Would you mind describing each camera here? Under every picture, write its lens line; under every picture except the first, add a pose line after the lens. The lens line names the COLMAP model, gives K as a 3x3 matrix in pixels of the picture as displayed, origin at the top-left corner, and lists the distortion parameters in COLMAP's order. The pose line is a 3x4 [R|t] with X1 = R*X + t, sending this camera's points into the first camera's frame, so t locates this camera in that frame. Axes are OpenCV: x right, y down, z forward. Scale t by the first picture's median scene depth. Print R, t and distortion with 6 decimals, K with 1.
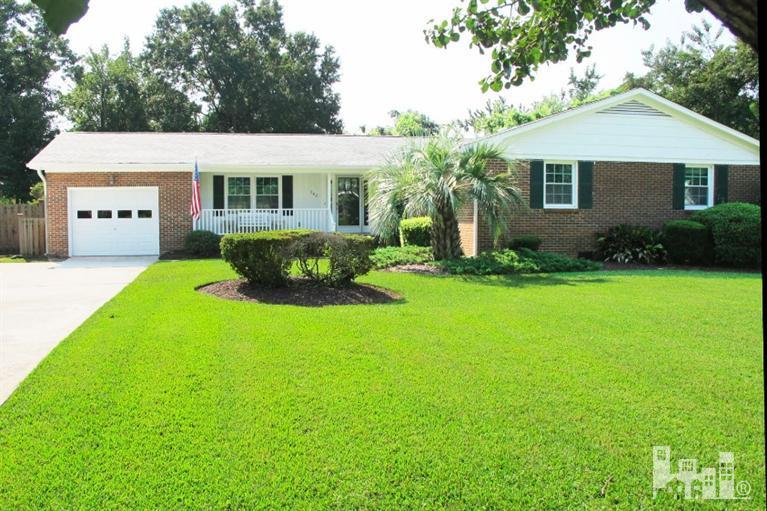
lens RADIAL K [[674.9, 0, 383.5], [0, 674.9, 255.5], [0, 0, 1]] dist [-0.168579, 0.178134]
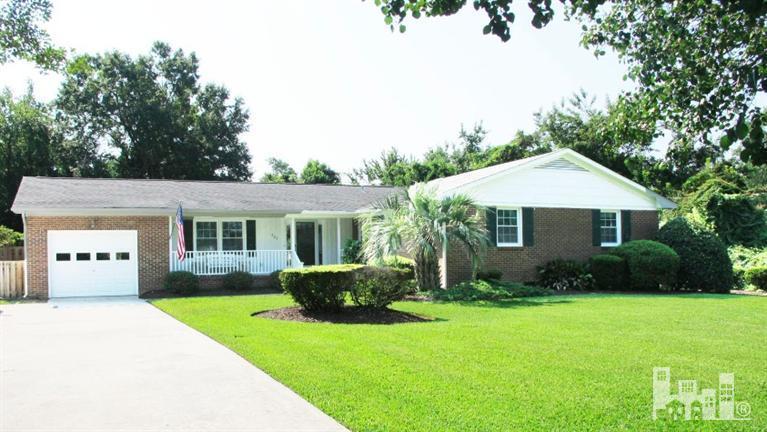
lens RADIAL K [[661.0, 0, 384.0], [0, 661.0, 266.1], [0, 0, 1]] dist [-0.138721, 0.086998]
pose [[0.976135, -0.015557, 0.216609, -0.179379], [0.026206, 0.998580, -0.046378, 0.011864], [-0.215580, 0.050947, 0.975156, -0.093585]]
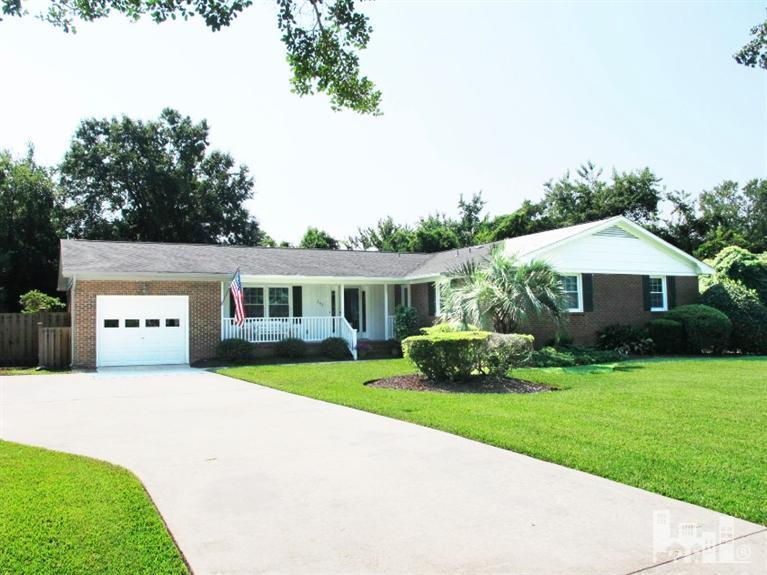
lens RADIAL K [[637.6, 0, 383.5], [0, 637.6, 287.5], [0, 0, 1]] dist [-0.138654, 0.097370]
pose [[0.958447, 0.000031, 0.285271, -0.327941], [0.033985, 0.992866, -0.114290, 0.004021], [-0.283240, 0.119236, 0.951608, -0.004866]]
